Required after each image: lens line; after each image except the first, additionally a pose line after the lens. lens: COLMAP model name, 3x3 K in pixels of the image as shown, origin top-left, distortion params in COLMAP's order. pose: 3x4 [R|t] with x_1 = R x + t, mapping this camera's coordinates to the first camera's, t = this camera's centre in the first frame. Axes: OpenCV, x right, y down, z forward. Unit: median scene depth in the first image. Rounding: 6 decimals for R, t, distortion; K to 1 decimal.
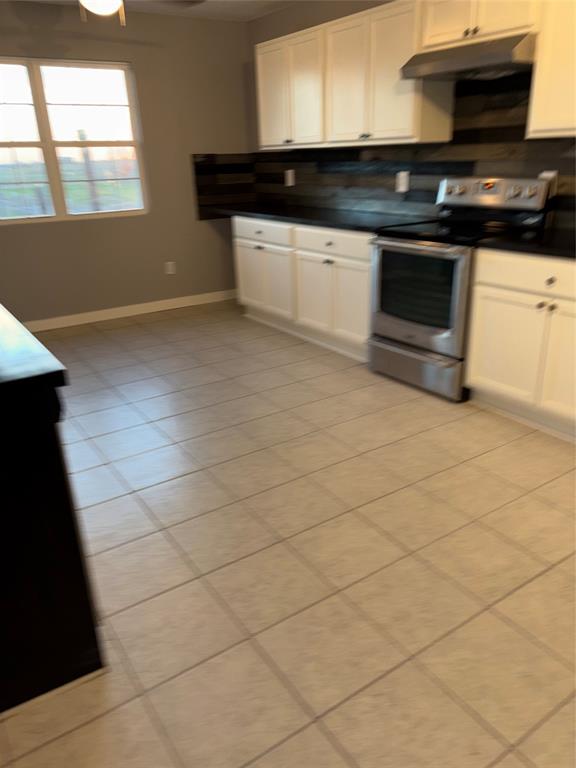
lens RADIAL K [[590.8, 0, 288.0], [0, 590.8, 384.0], [0, 0, 1]] dist [0.065931, -0.006709]
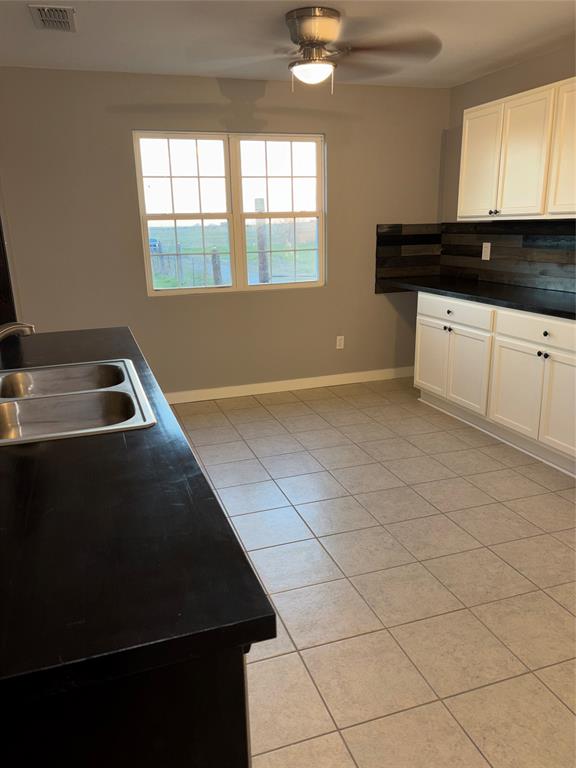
lens RADIAL K [[590.8, 0, 288.0], [0, 590.8, 384.0], [0, 0, 1]] dist [0.065931, -0.006709]
pose [[0.967898, 0.080342, -0.238157, -0.059193], [-0.103484, 0.990880, -0.086299, -0.048475], [0.229052, 0.108174, 0.967385, 0.106694]]
